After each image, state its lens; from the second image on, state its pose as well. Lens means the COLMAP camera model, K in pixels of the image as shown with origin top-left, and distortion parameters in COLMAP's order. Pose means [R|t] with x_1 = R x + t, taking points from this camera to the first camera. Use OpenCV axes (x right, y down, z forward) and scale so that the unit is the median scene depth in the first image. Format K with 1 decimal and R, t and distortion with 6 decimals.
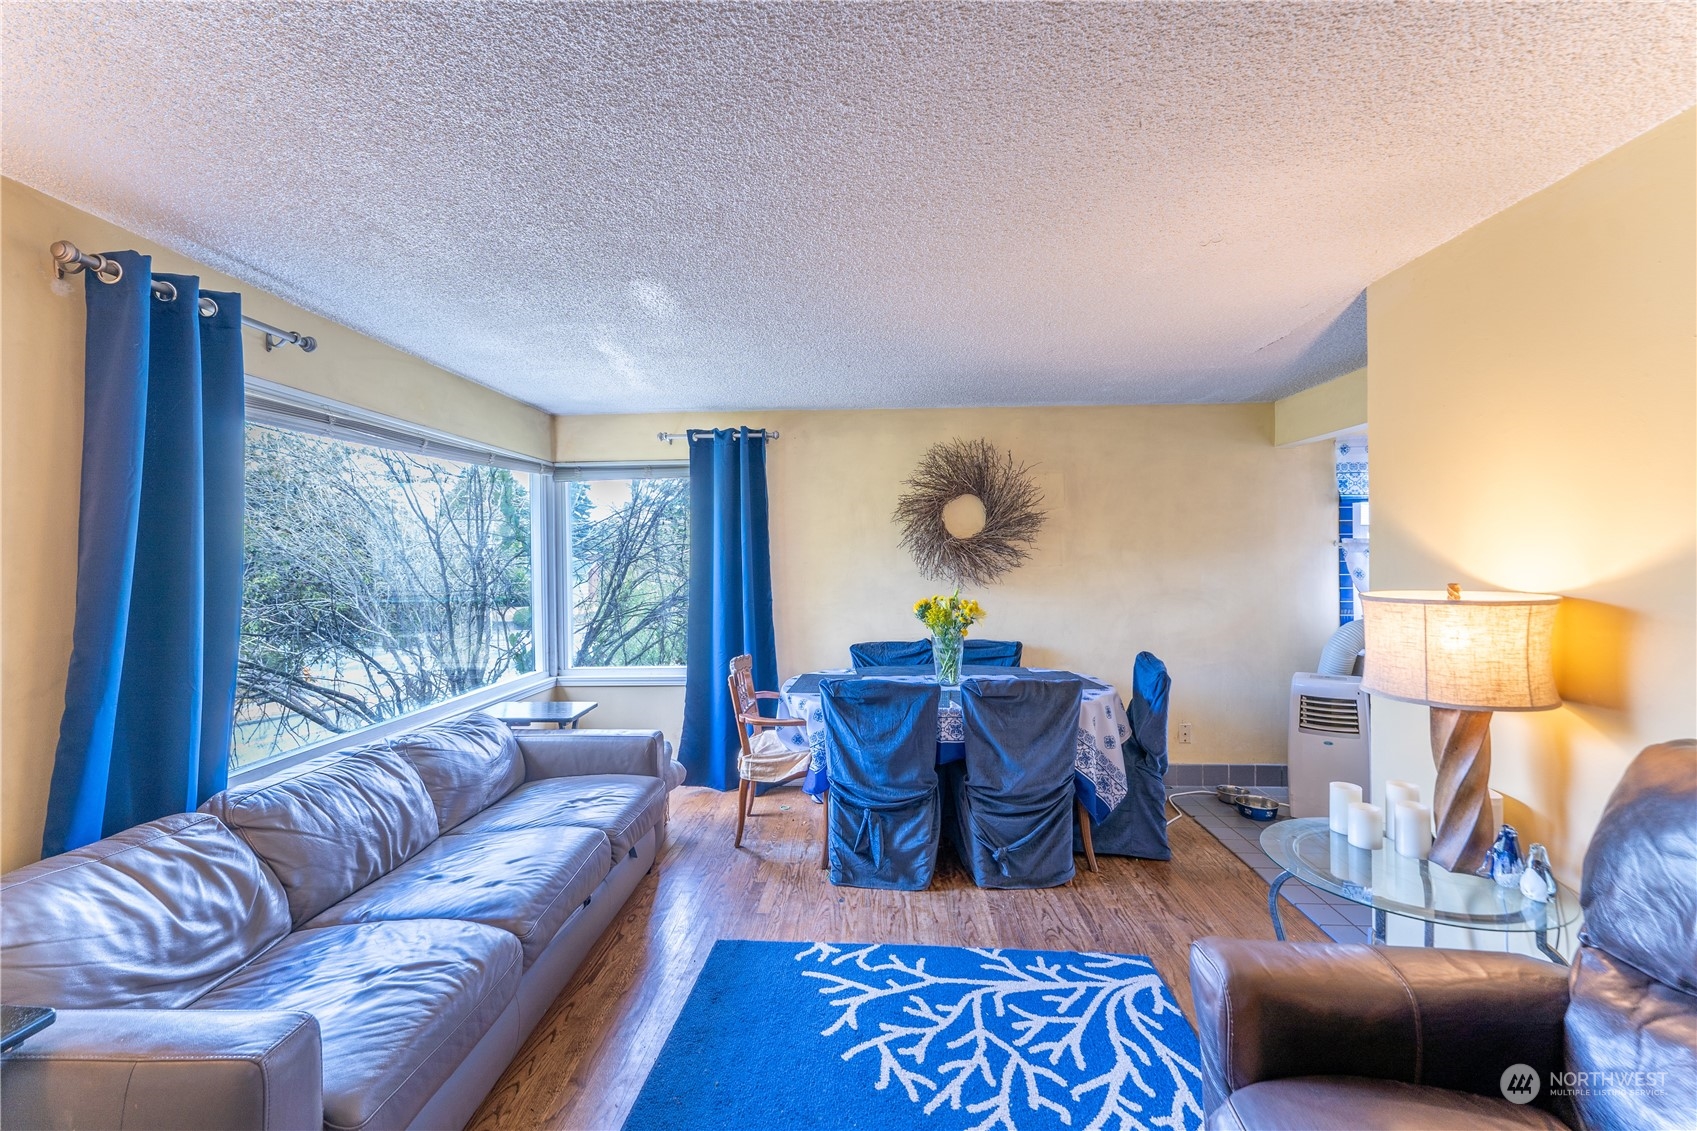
lens RADIAL K [[685.1, 0, 850.9], [0, 685.1, 553.0], [0, 0, 1]] dist [0.000943, -0.000231]
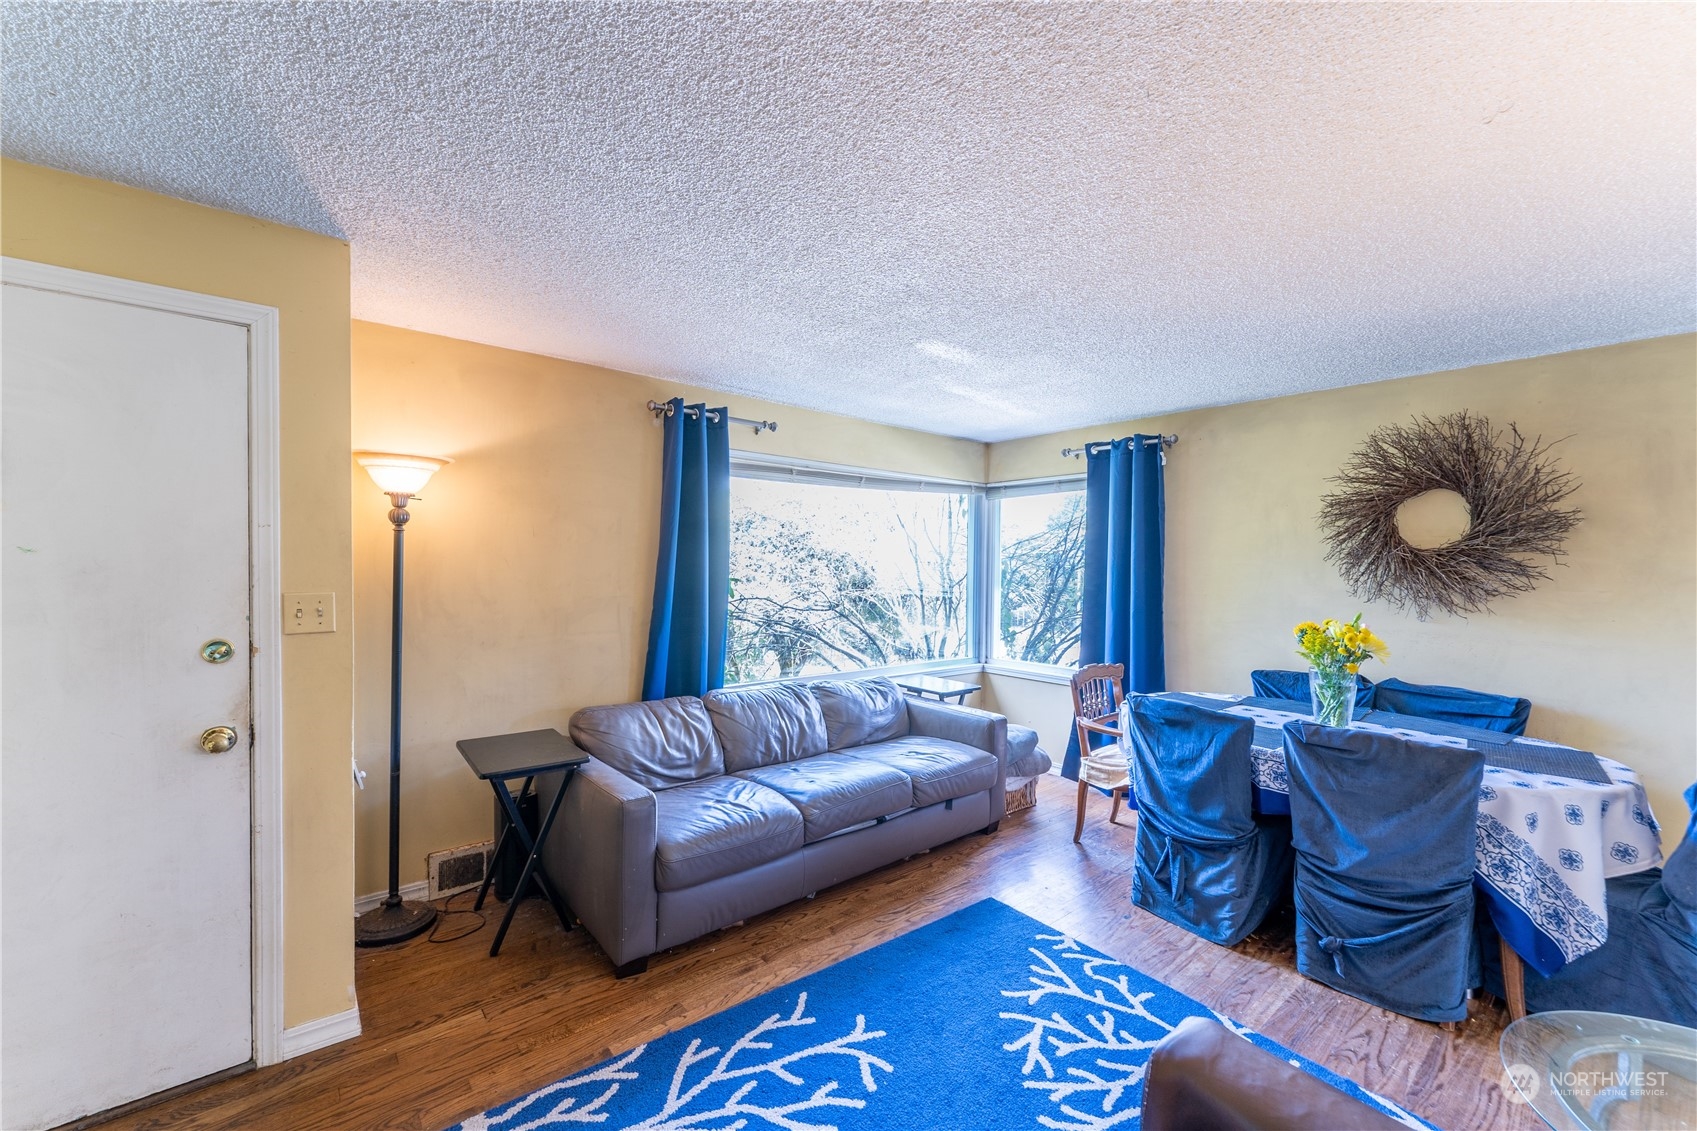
lens RADIAL K [[681.8, 0, 850.8], [0, 681.8, 571.4], [0, 0, 1]] dist [0.001675, 0.000194]
pose [[0.671743, 0.028280, -0.740244, 0.432299], [-0.016825, 0.999596, 0.022920, -0.004763], [0.740593, -0.002942, 0.671947, 0.051238]]
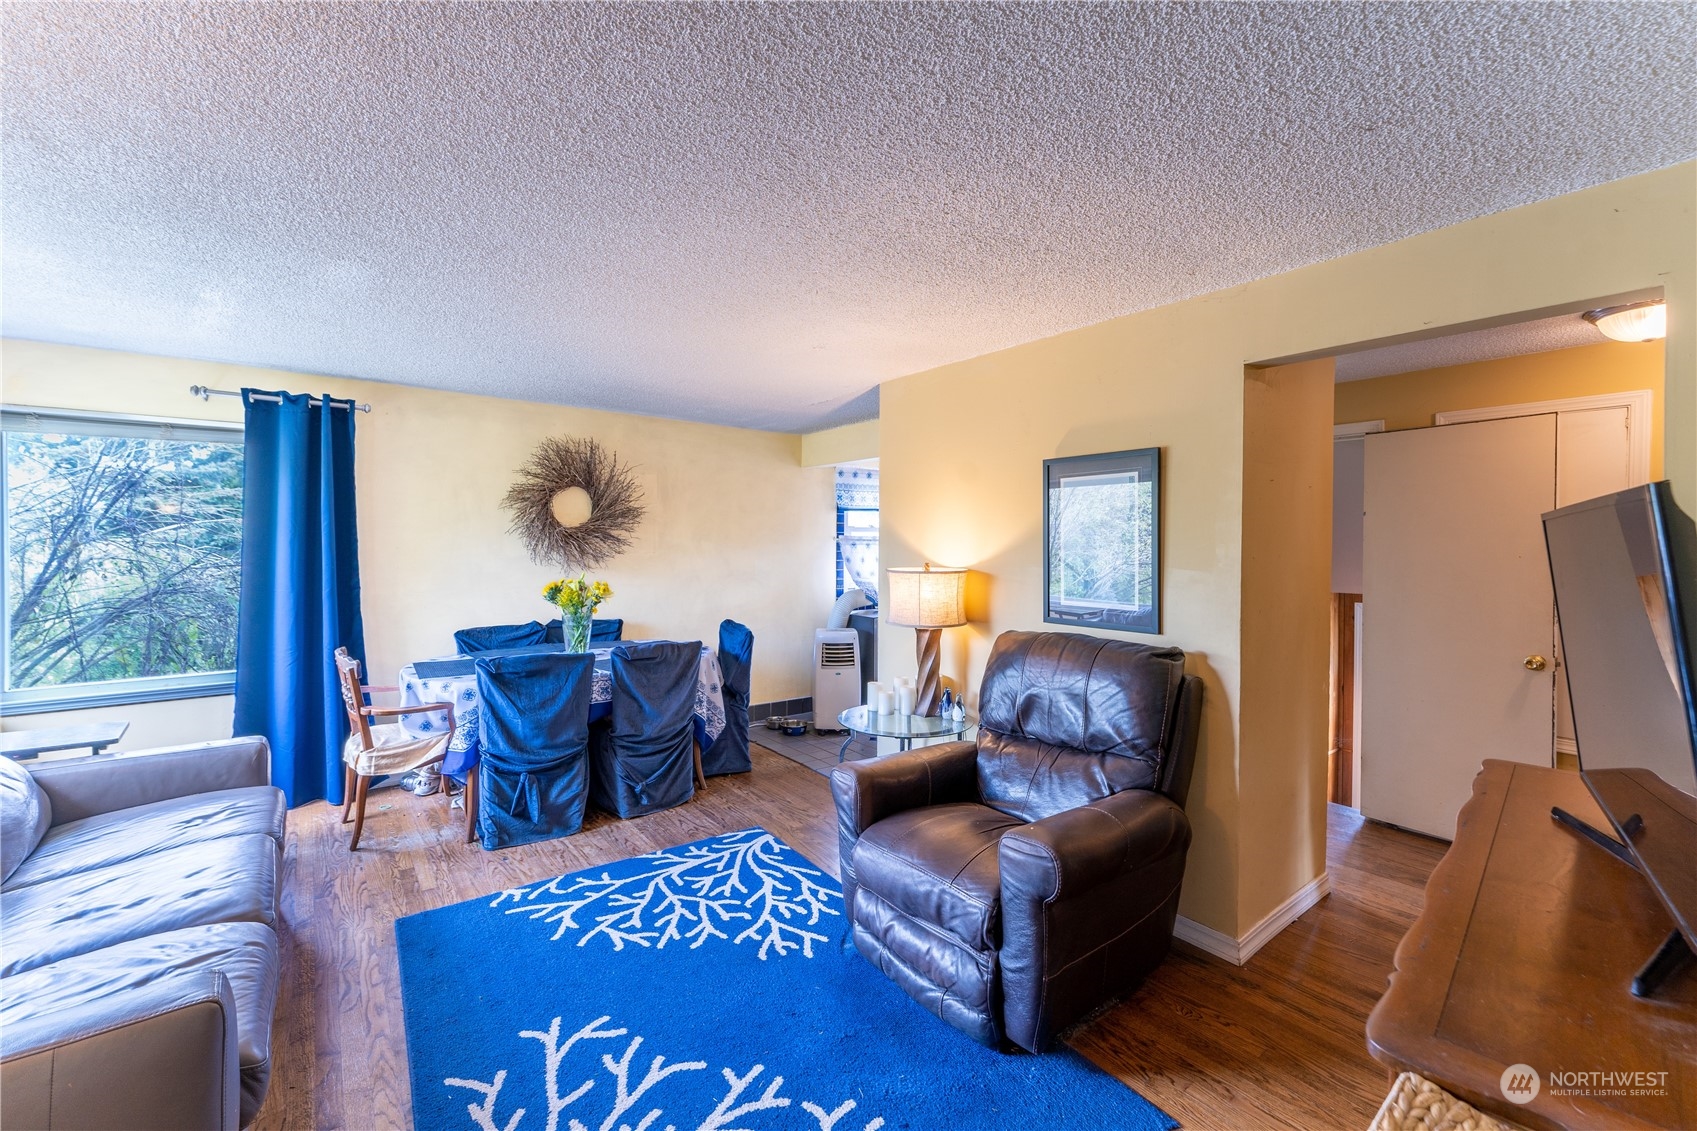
lens RADIAL K [[697.9, 0, 844.4], [0, 697.9, 540.5], [0, 0, 1]] dist [-0.000379, -0.000069]
pose [[0.762825, 0.018359, 0.646344, -0.328010], [-0.017259, 0.999819, -0.008030, 0.001871], [-0.646374, -0.005030, 0.763004, -0.189182]]
